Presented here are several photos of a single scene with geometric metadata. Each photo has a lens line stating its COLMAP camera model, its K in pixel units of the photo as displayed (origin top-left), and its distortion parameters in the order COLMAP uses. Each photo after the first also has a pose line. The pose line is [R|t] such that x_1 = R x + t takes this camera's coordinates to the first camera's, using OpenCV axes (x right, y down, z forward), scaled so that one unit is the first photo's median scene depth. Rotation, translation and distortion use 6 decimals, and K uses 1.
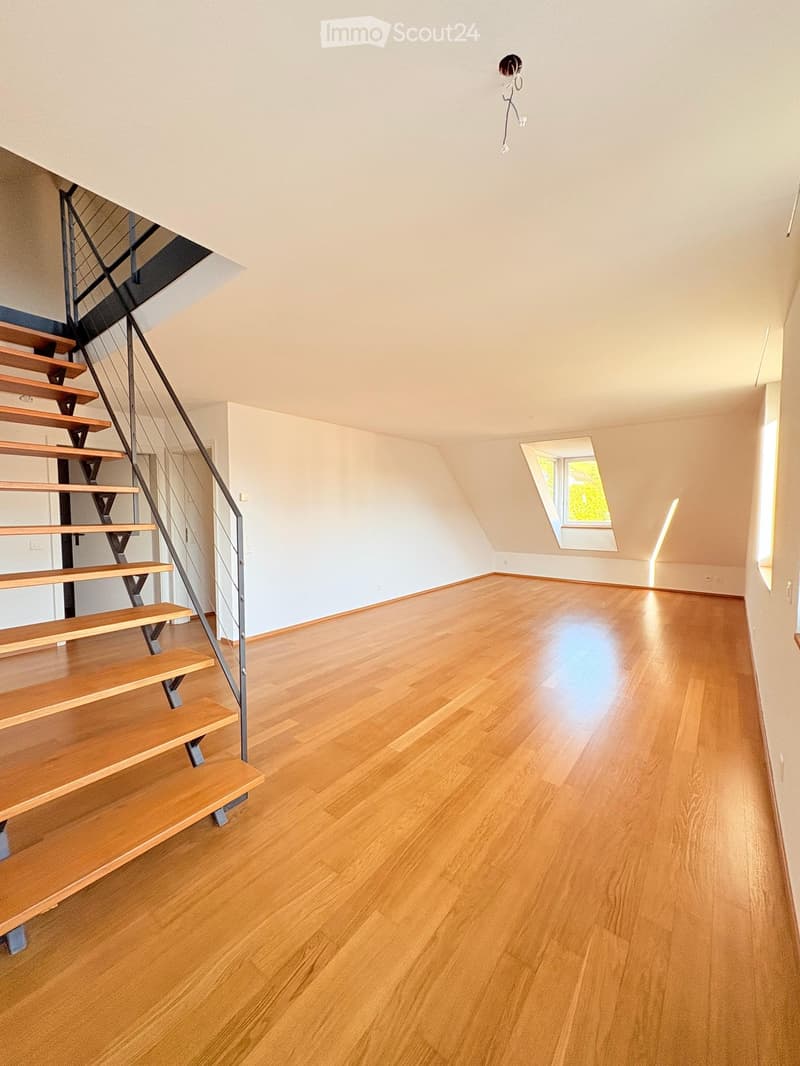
lens RADIAL K [[423.0, 0, 400.4], [0, 423.0, 534.2], [0, 0, 1]] dist [0.000392, 0.000772]
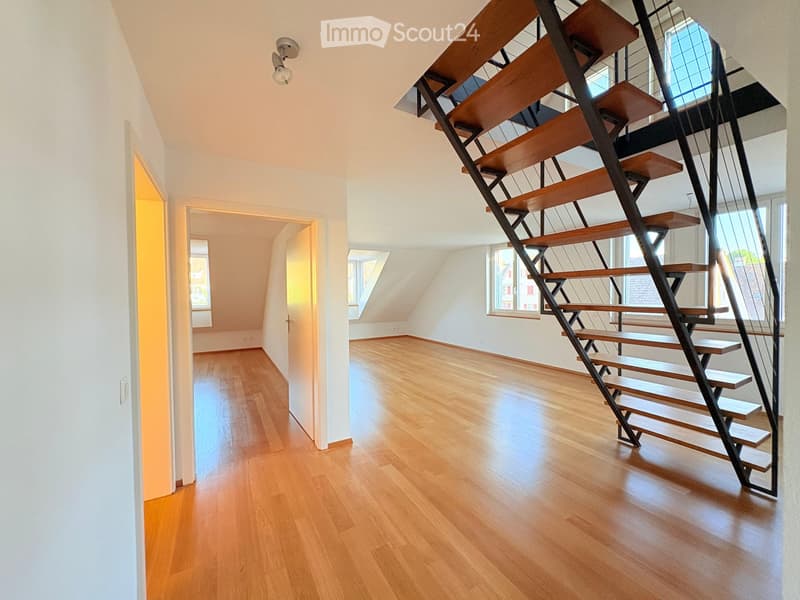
lens RADIAL K [[317.5, 0, 399.1], [0, 317.5, 299.6], [0, 0, 1]] dist [0.000392, 0.000772]
pose [[0.394568, -0.022435, 0.918593, -0.935881], [0.055465, 0.998460, 0.000562, -0.042663], [-0.917191, 0.050728, 0.395204, 0.577057]]
